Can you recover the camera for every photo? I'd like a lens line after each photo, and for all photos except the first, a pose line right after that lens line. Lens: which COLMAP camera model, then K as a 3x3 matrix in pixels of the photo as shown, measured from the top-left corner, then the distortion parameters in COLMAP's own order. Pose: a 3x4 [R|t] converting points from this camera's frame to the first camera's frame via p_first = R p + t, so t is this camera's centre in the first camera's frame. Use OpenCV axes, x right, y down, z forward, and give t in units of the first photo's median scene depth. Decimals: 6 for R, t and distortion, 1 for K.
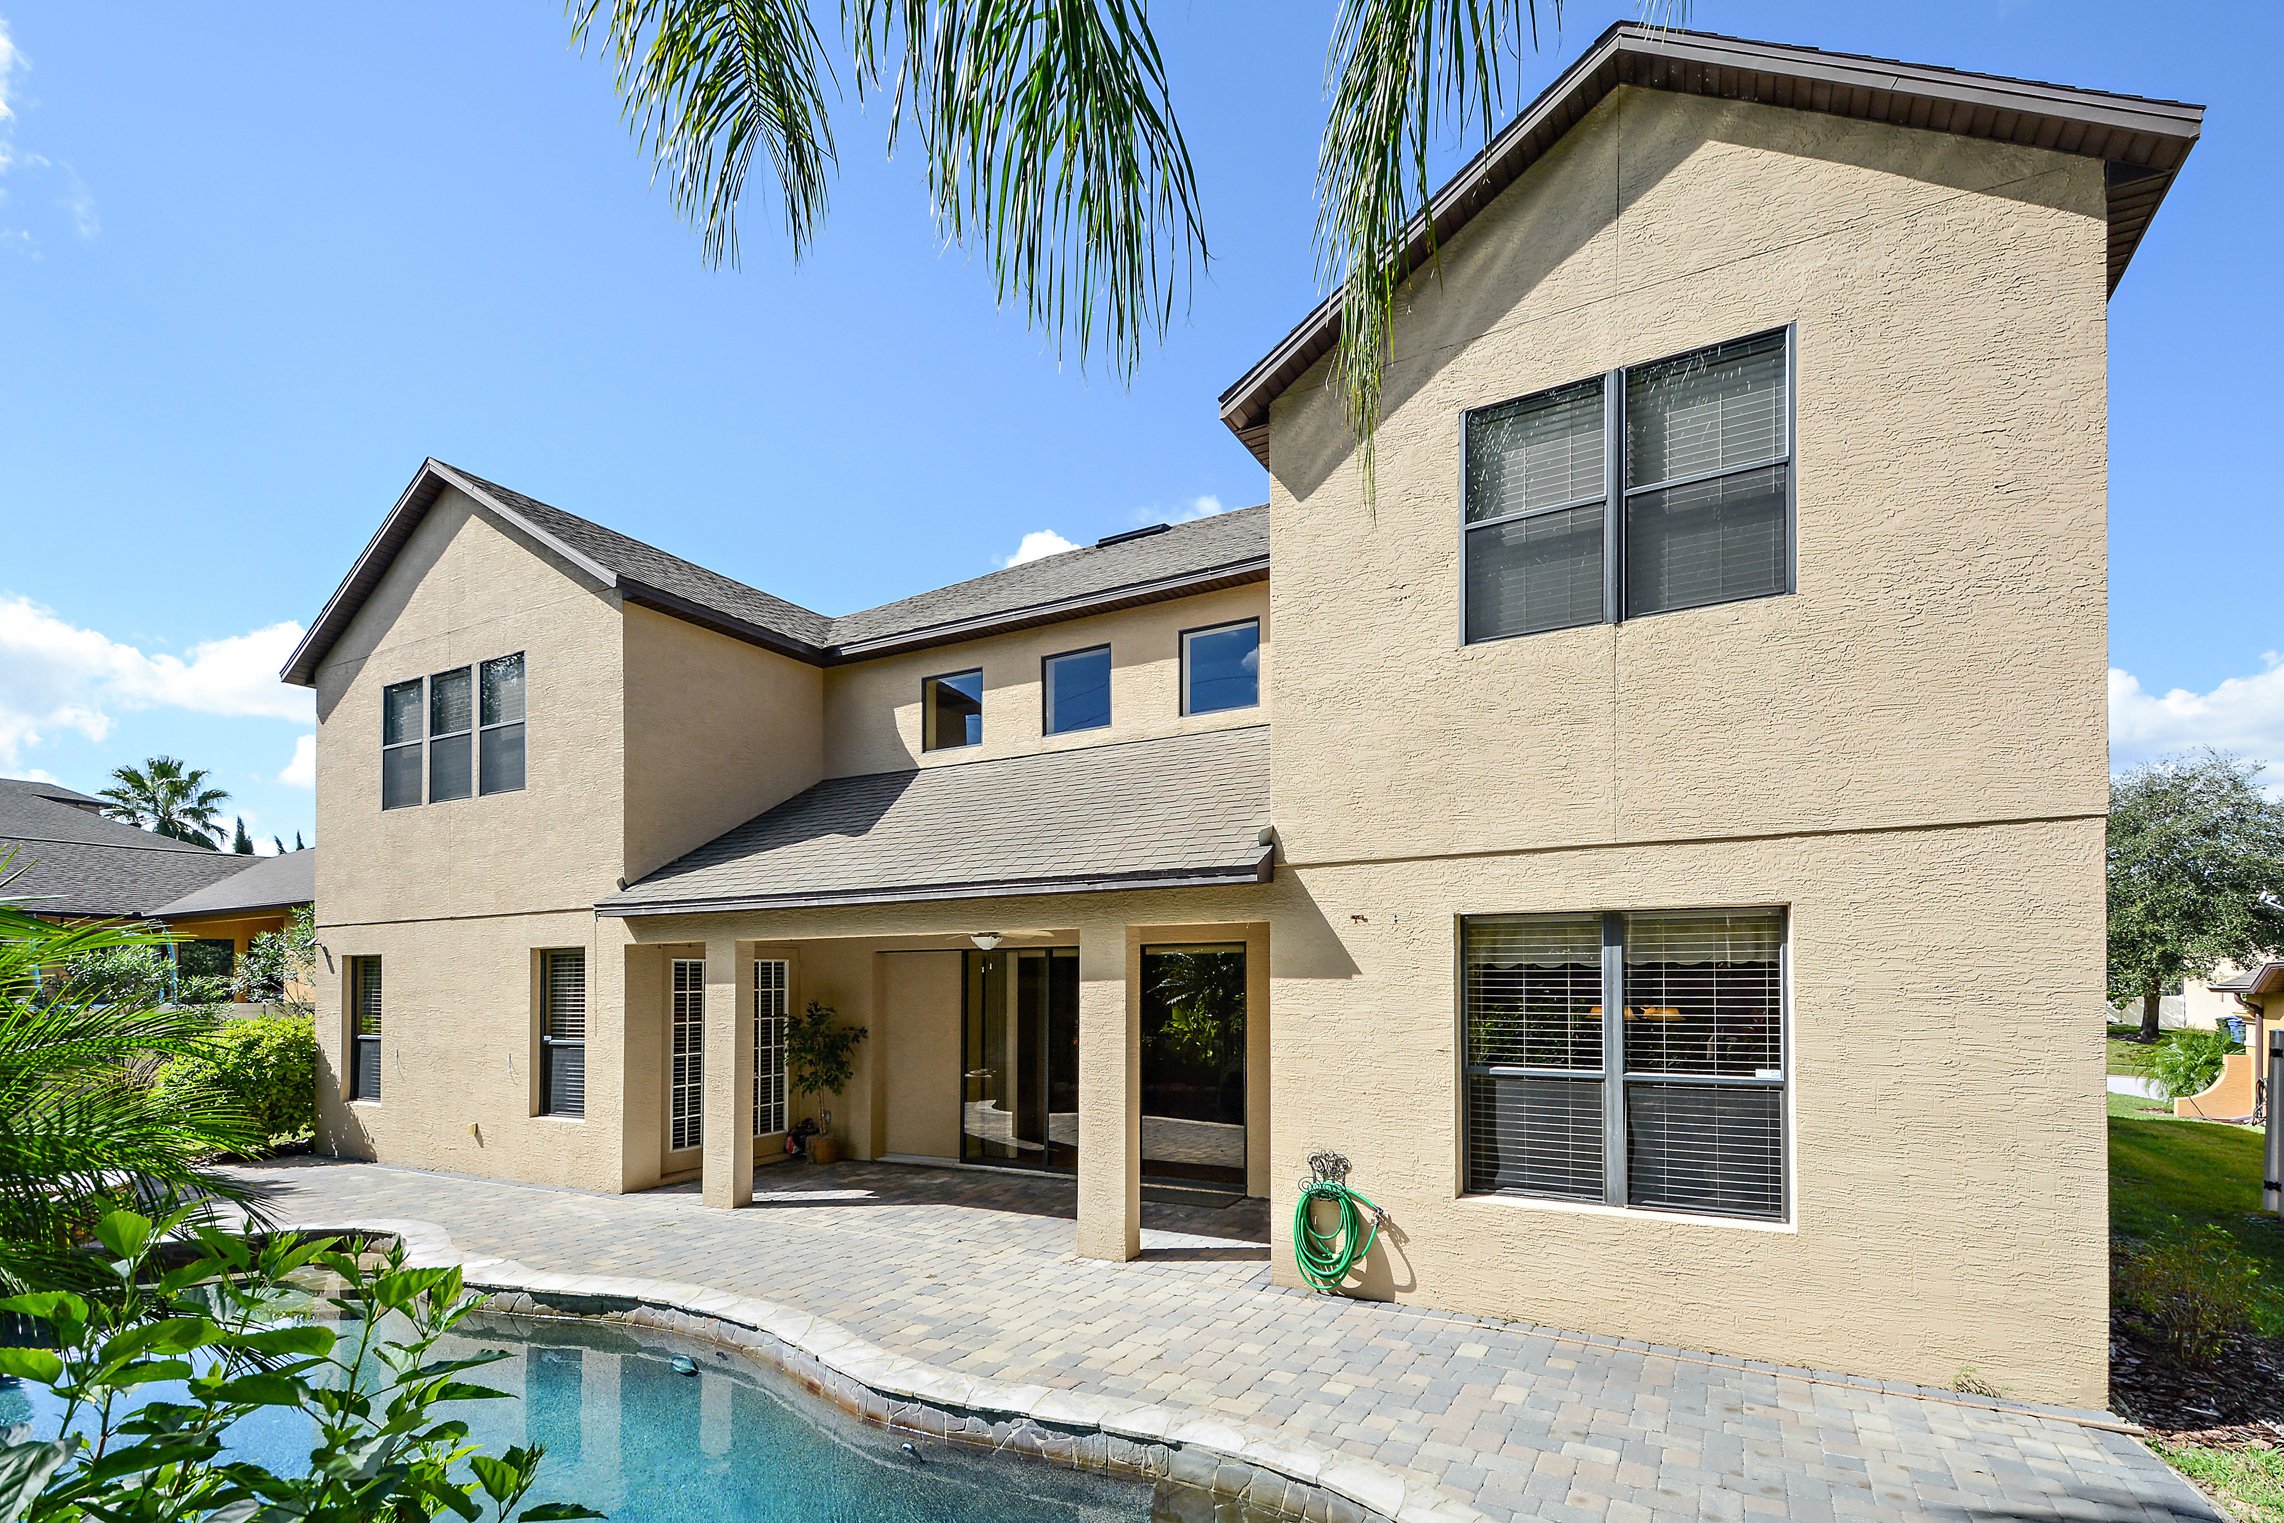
lens RADIAL K [[967.2, 0, 1142.5], [0, 967.2, 985.6], [0, 0, 1]] dist [0.000003, -0.000003]
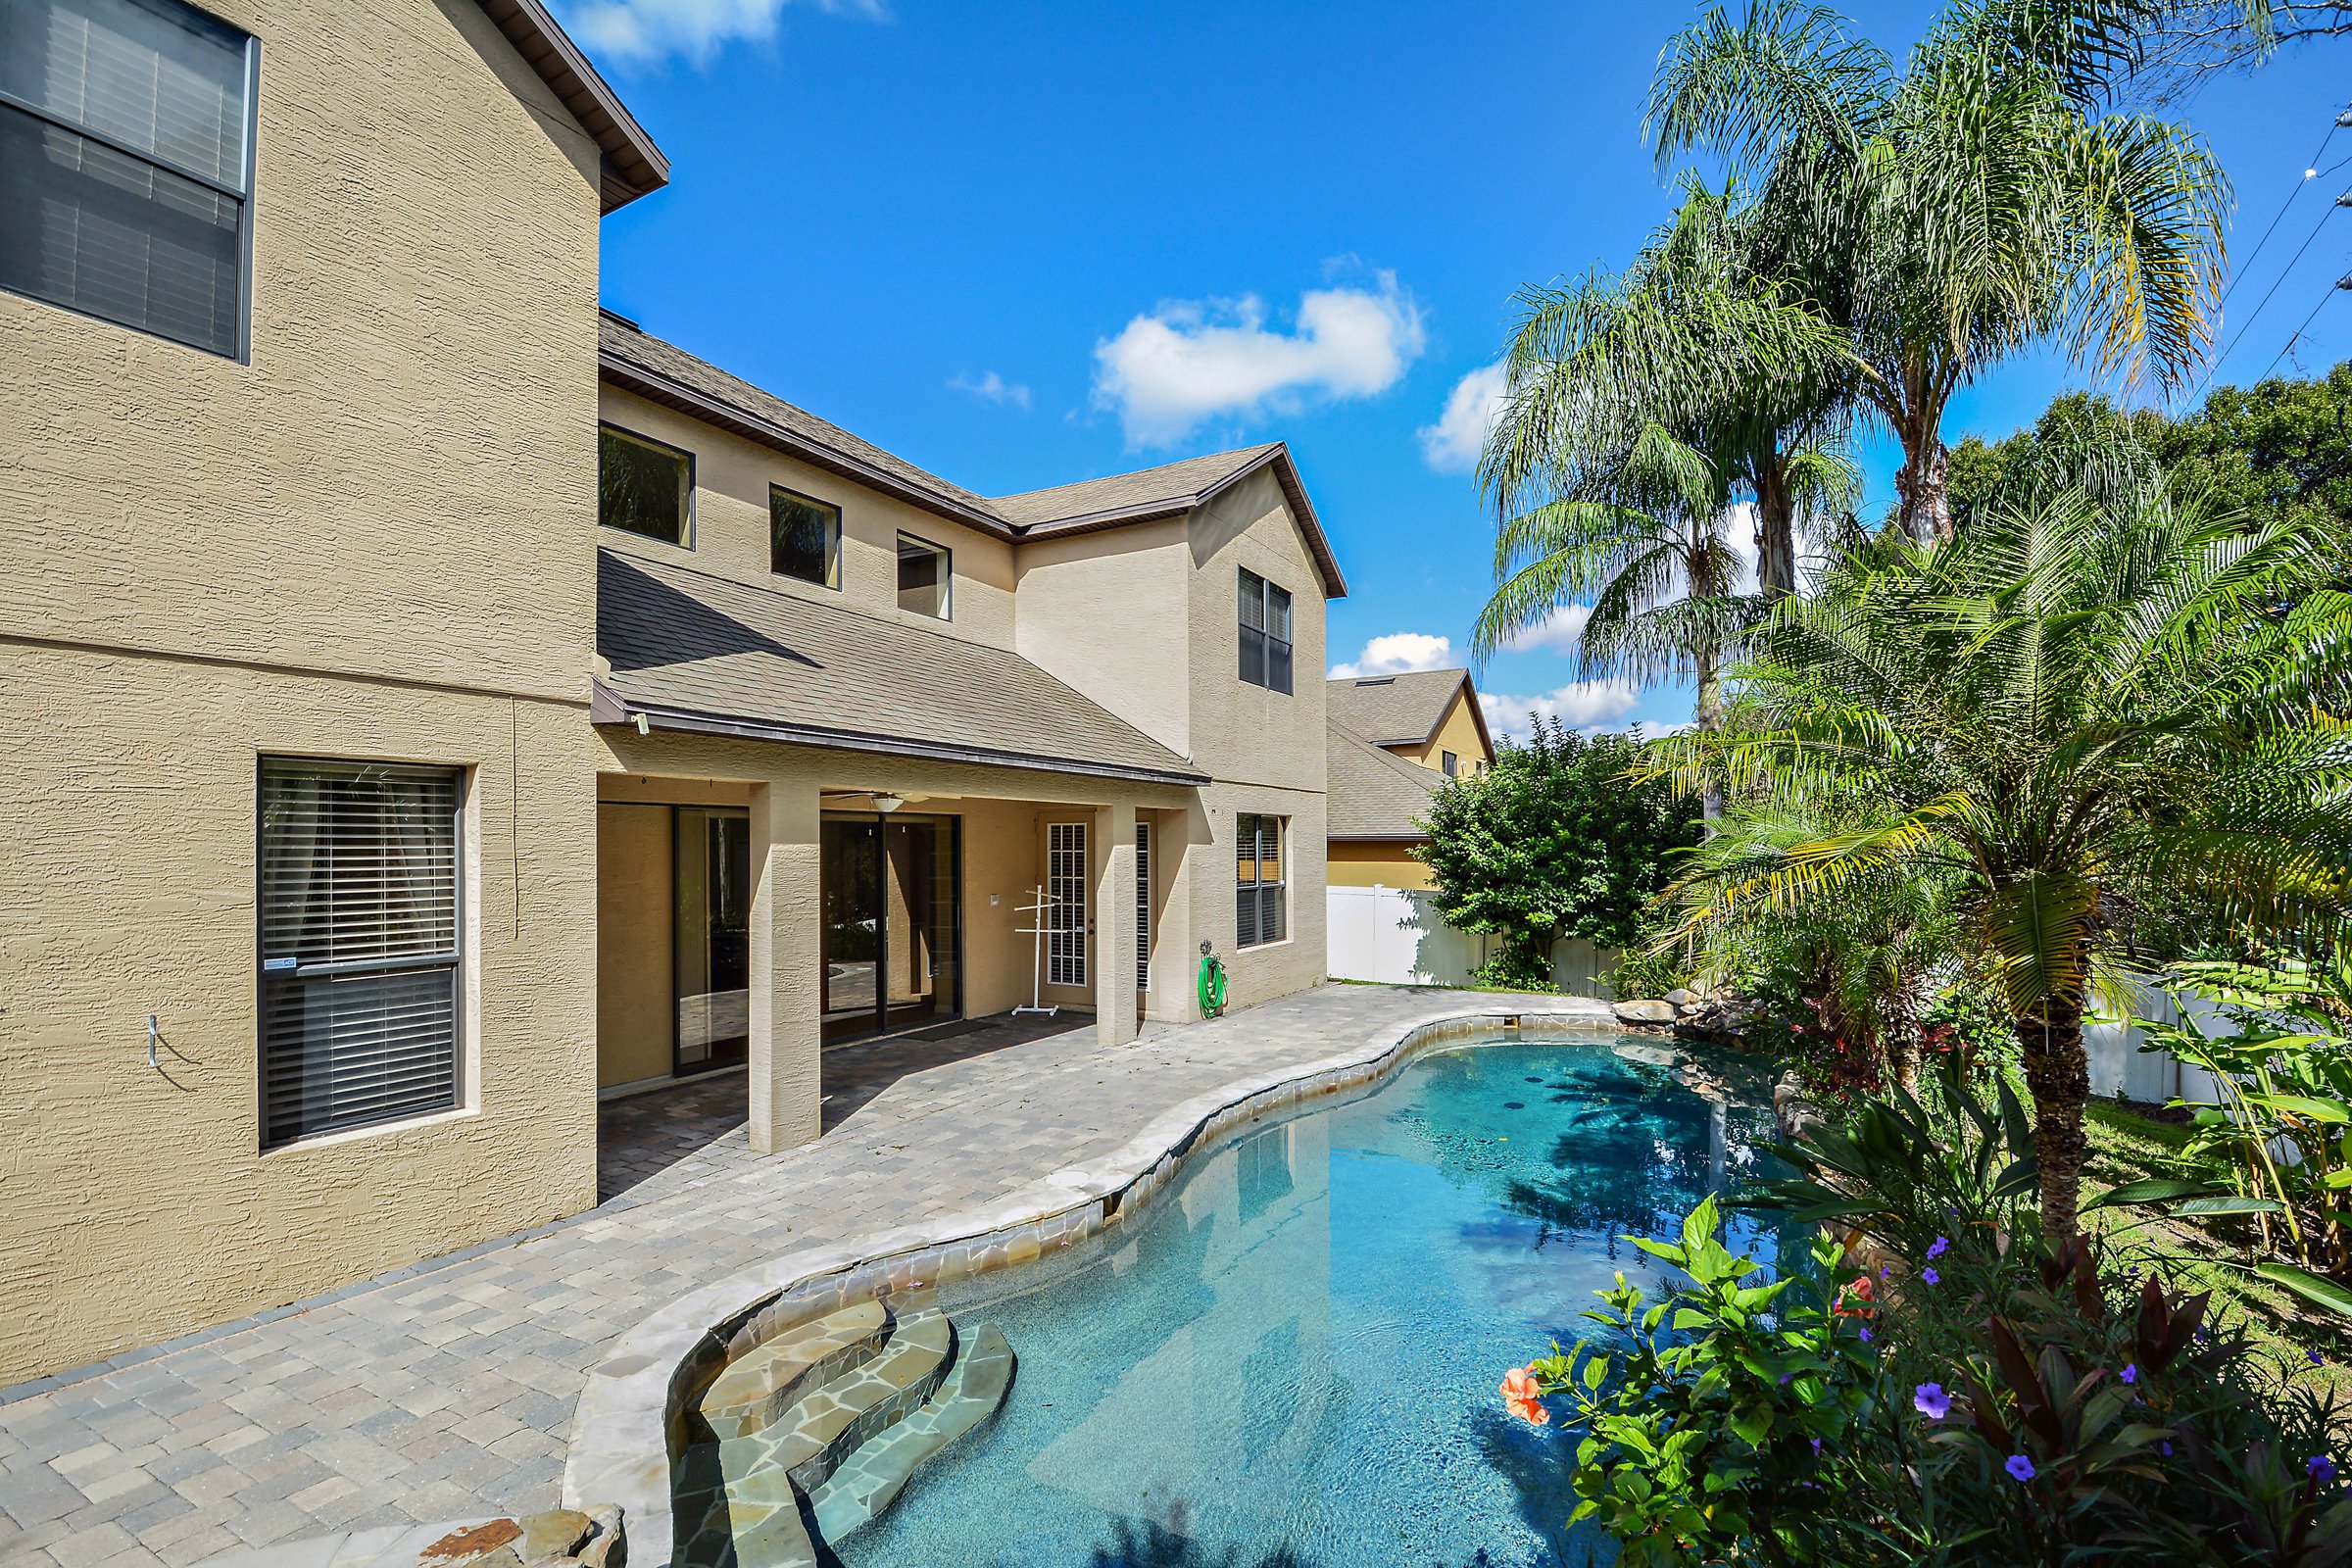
lens RADIAL K [[1052.8, 0, 1187.5], [0, 1052.8, 832.7], [0, 0, 1]] dist [0.002713, -0.000062]
pose [[0.040476, 0.021612, 0.998947, -1.138075], [0.005877, 0.999744, -0.021867, 0.010036], [-0.999163, 0.006756, 0.040339, 0.620354]]
